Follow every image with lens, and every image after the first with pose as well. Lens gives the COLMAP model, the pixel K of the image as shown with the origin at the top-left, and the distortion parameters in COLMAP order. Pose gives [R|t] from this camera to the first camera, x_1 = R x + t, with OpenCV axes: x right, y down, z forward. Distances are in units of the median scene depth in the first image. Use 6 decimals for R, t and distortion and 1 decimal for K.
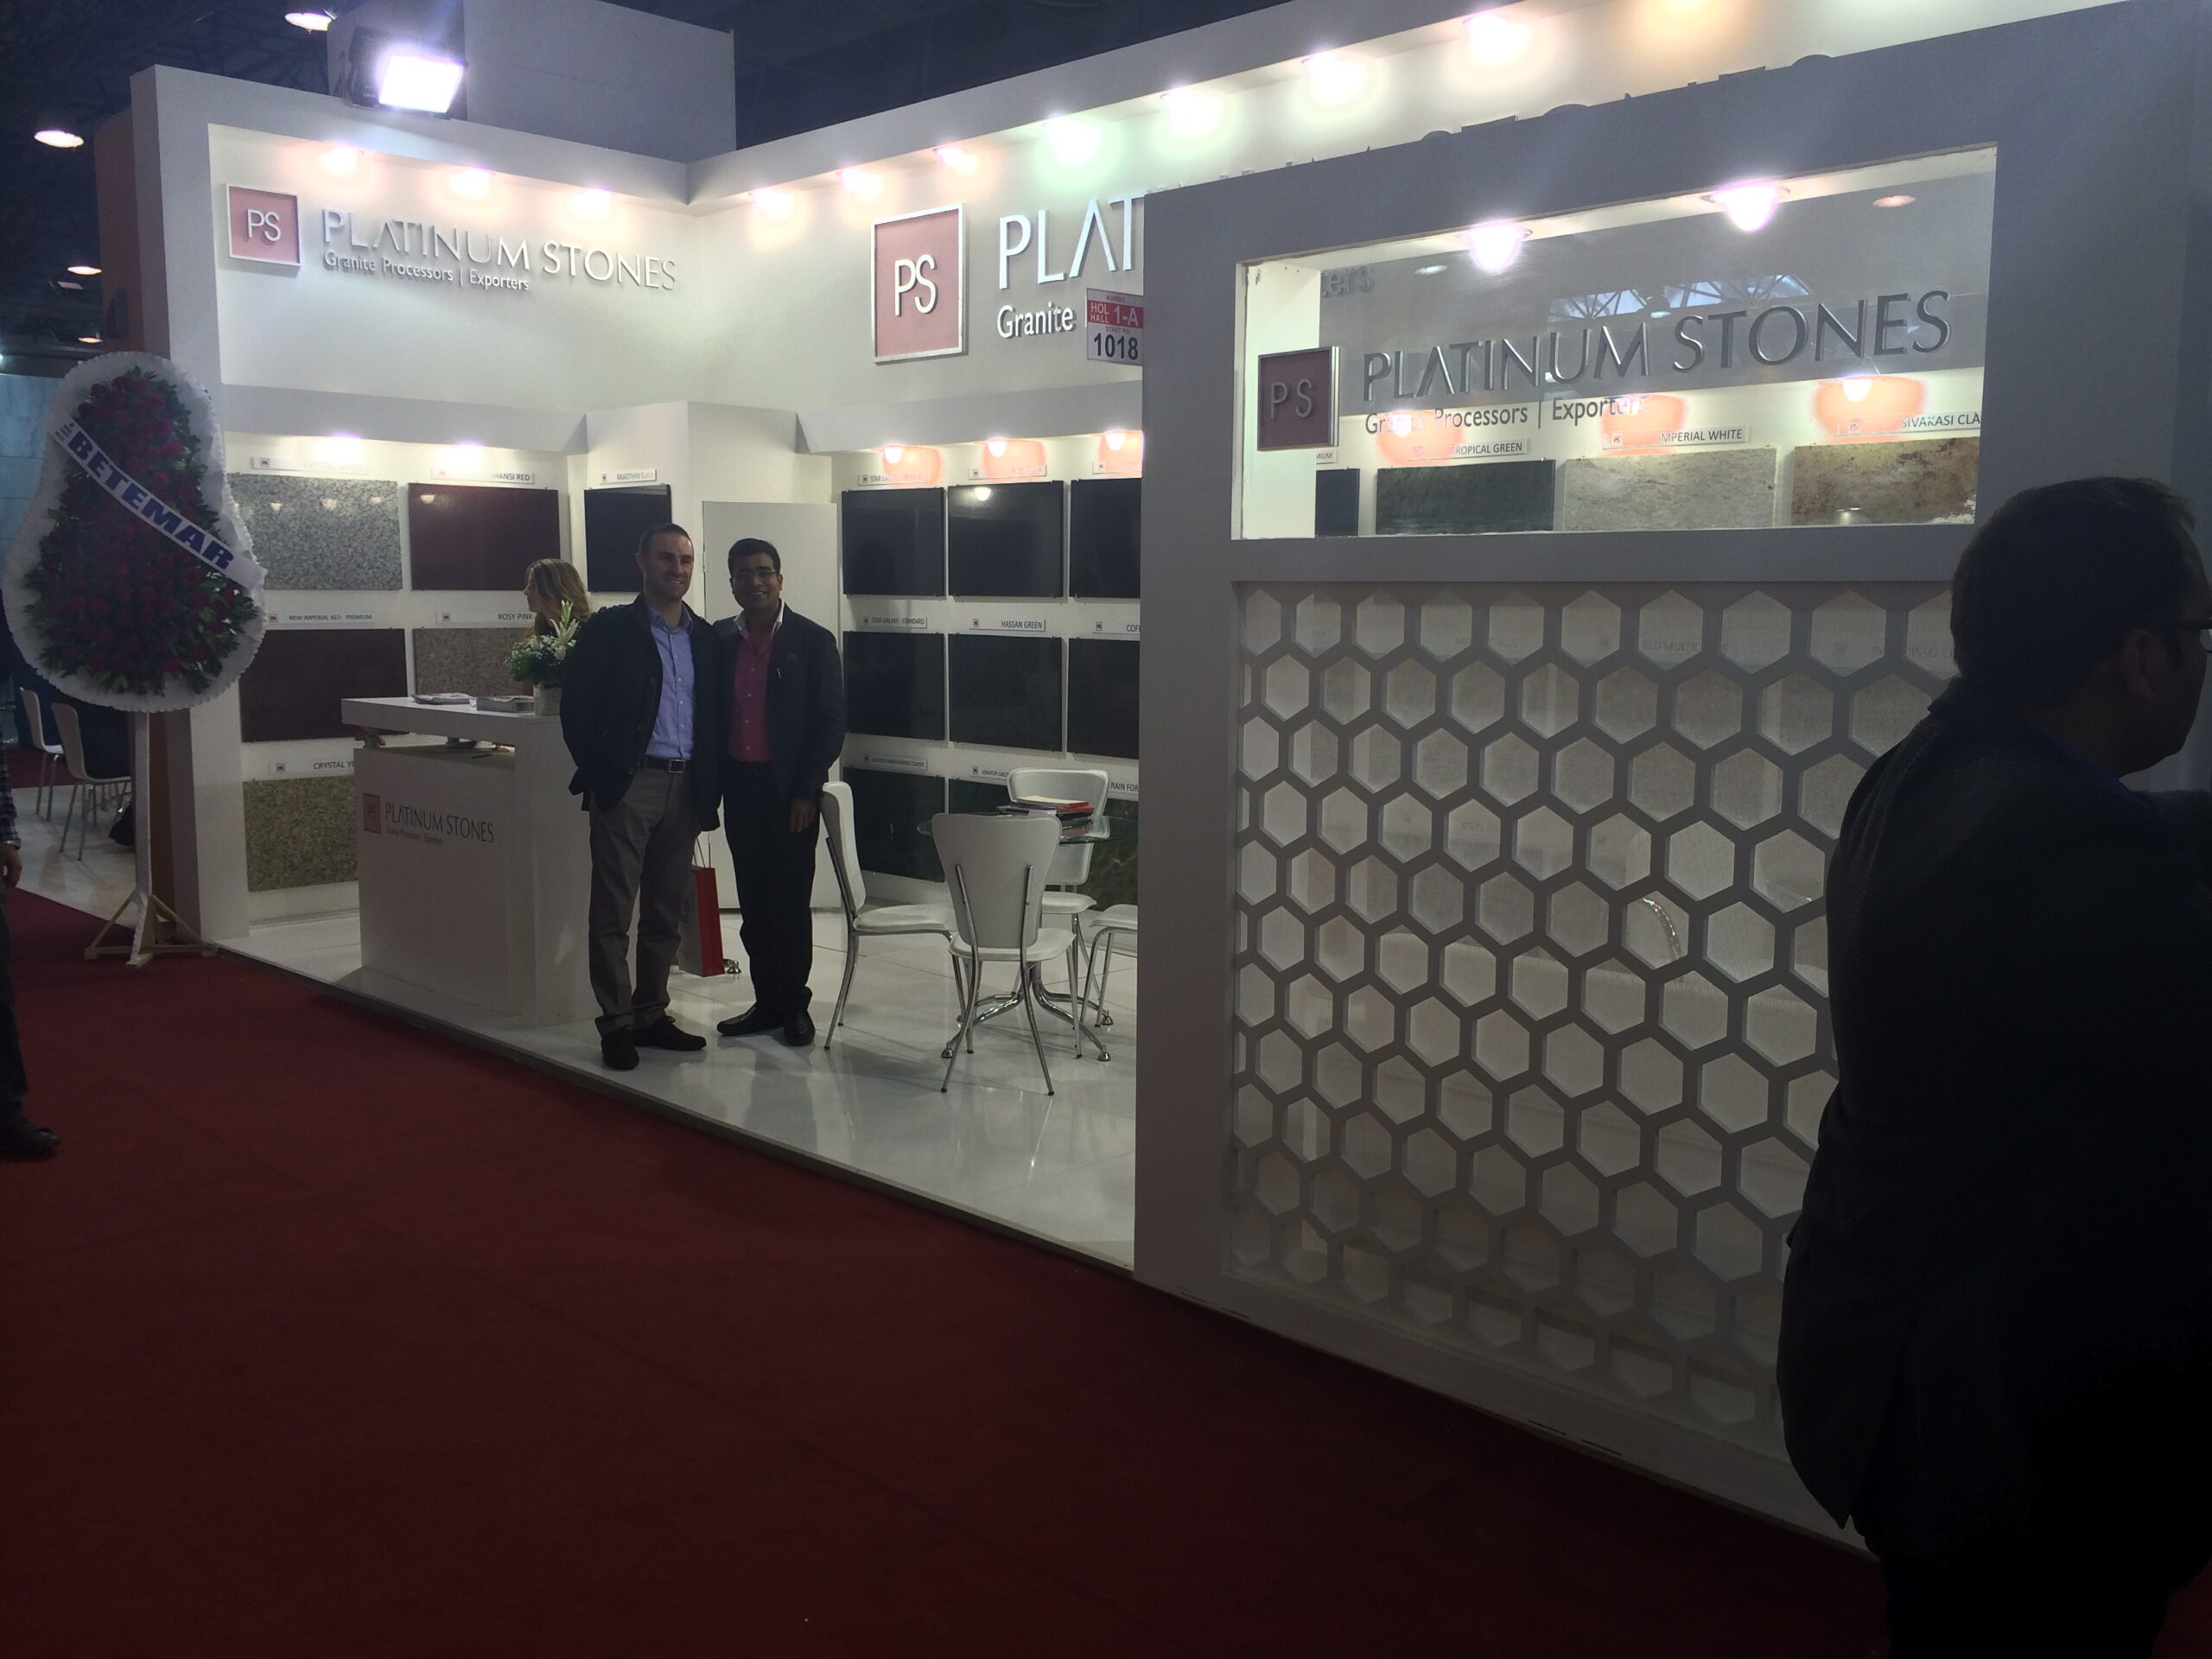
lens RADIAL K [[1913.9, 0, 1107.1], [0, 1913.9, 825.9], [0, 0, 1]] dist [0.003325, 0.000313]
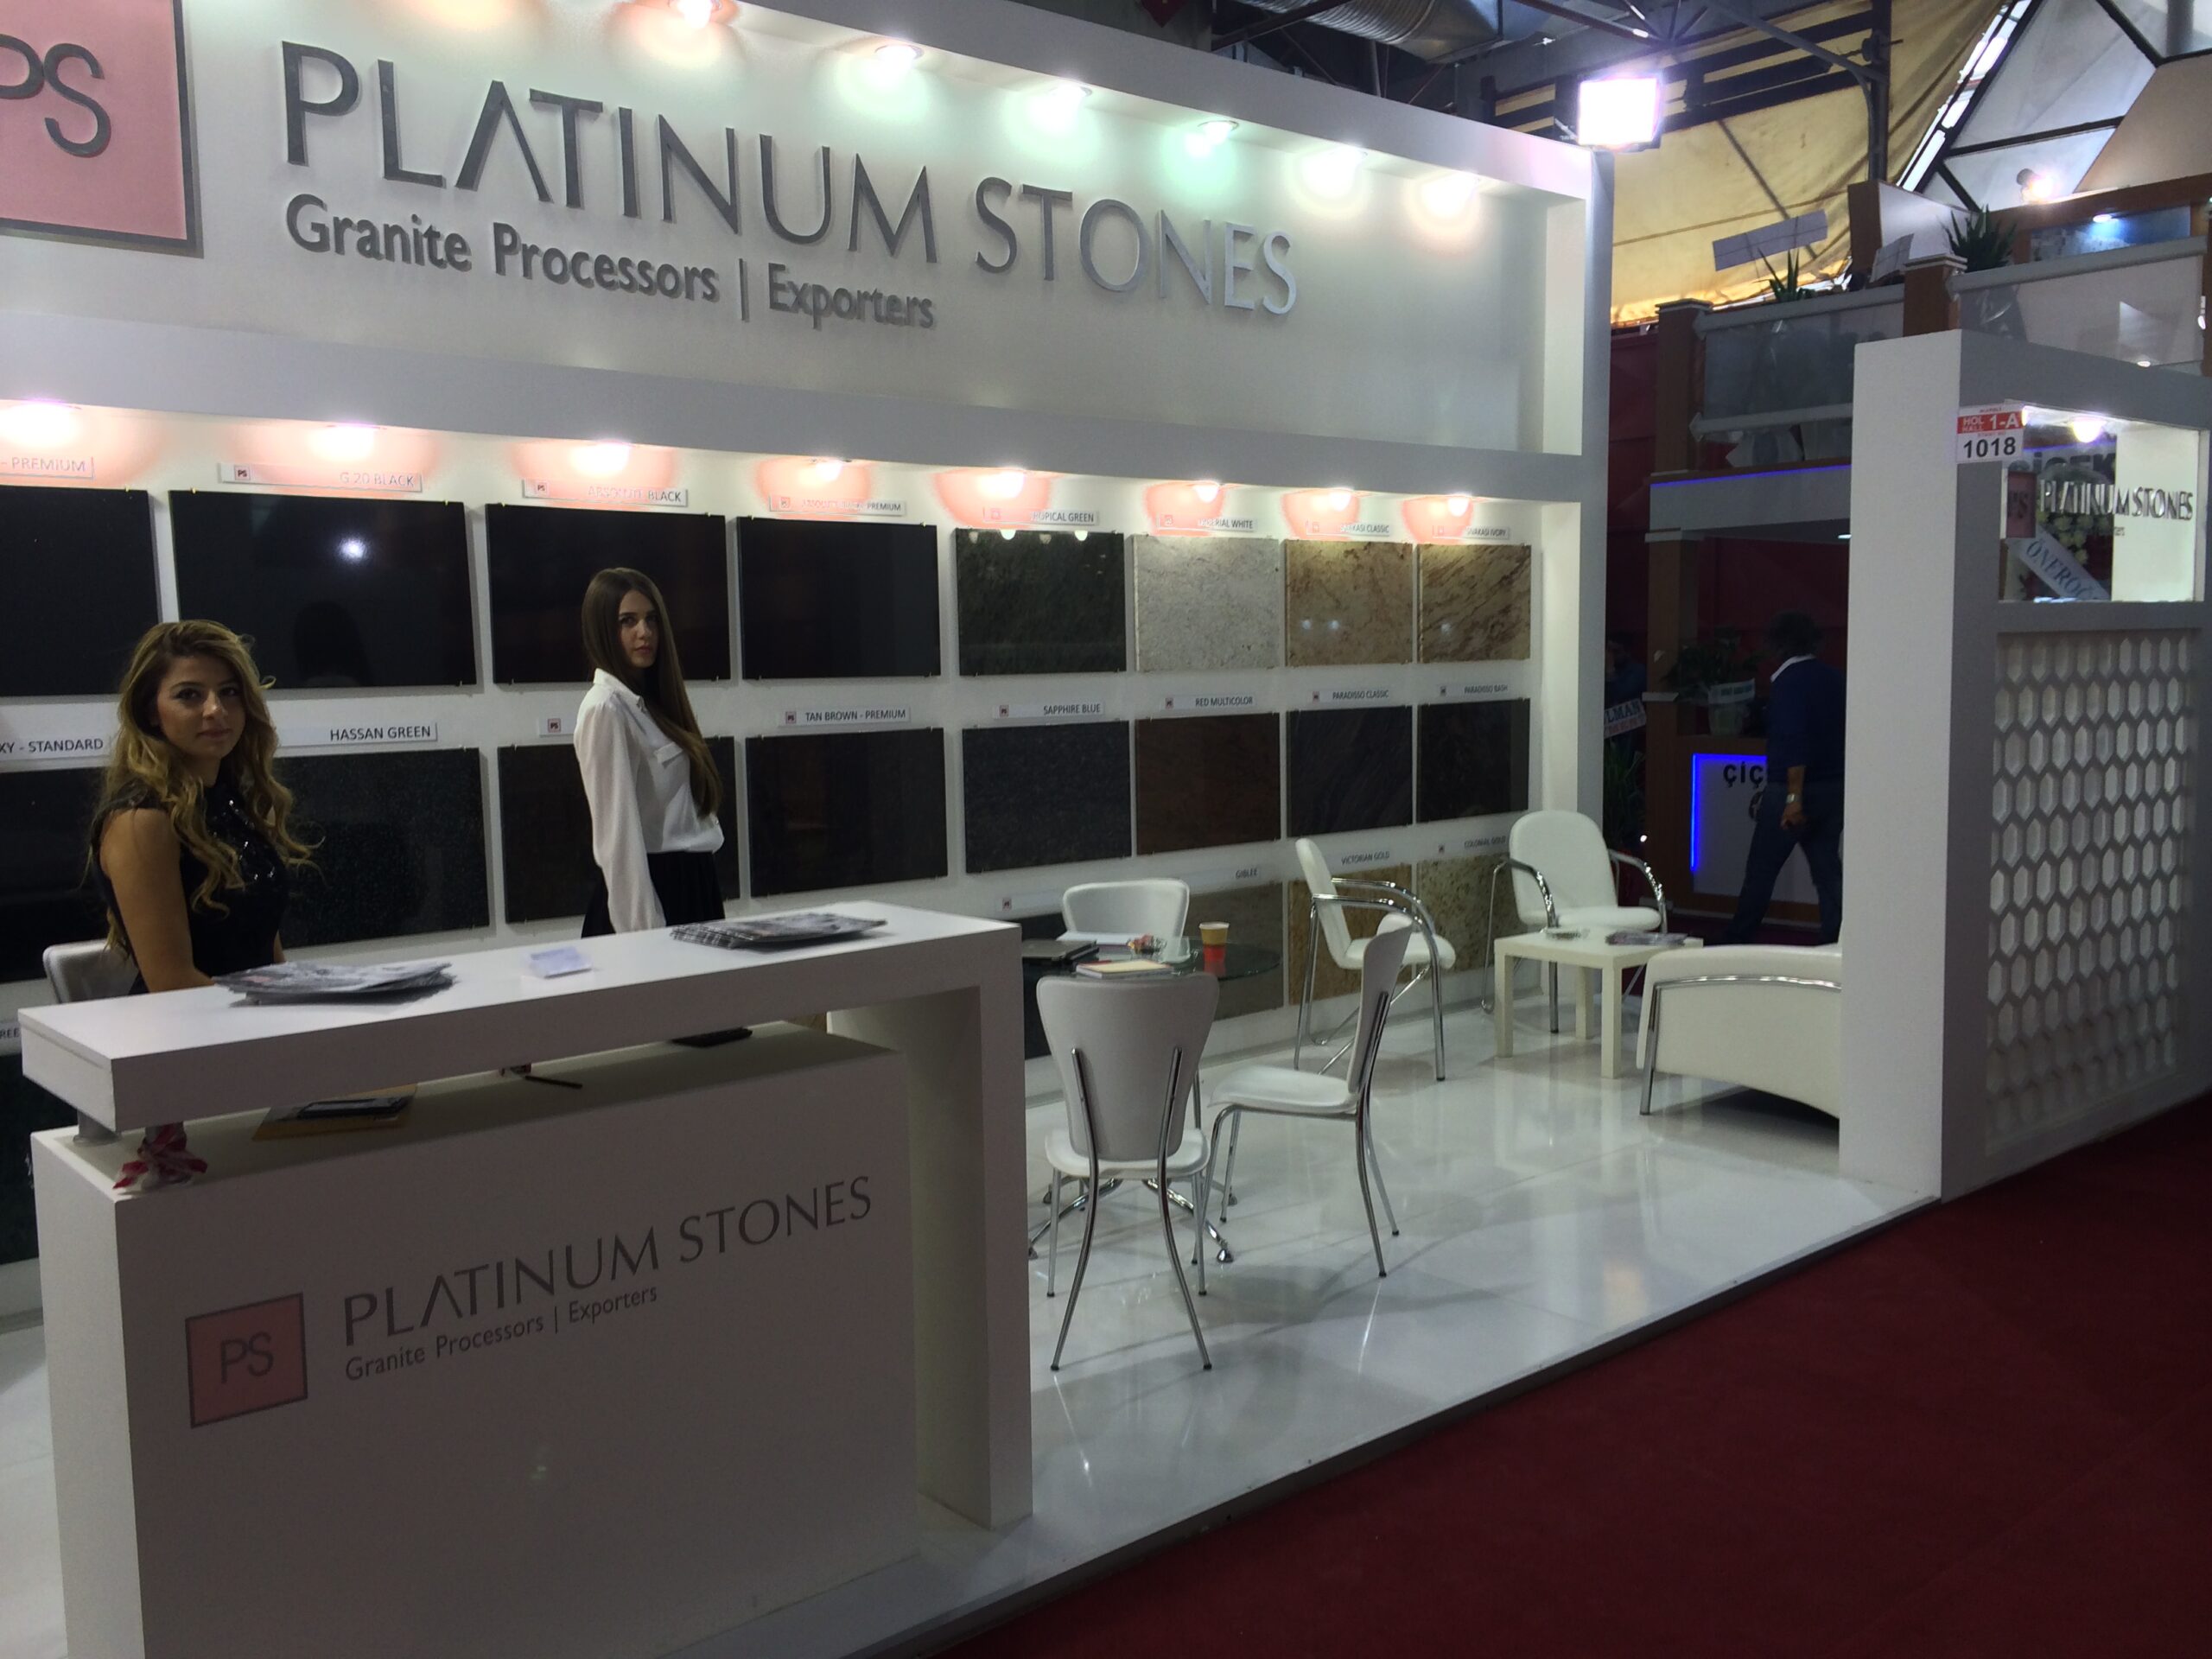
lens RADIAL K [[1913.9, 0, 1108.0], [0, 1913.9, 835.7], [0, 0, 1]] dist [0.003325, 0.000313]
pose [[0.029484, -0.101259, 0.994423, -0.840482], [0.143492, 0.984980, 0.096043, -0.129923], [-0.989212, 0.139860, 0.043571, 0.990196]]
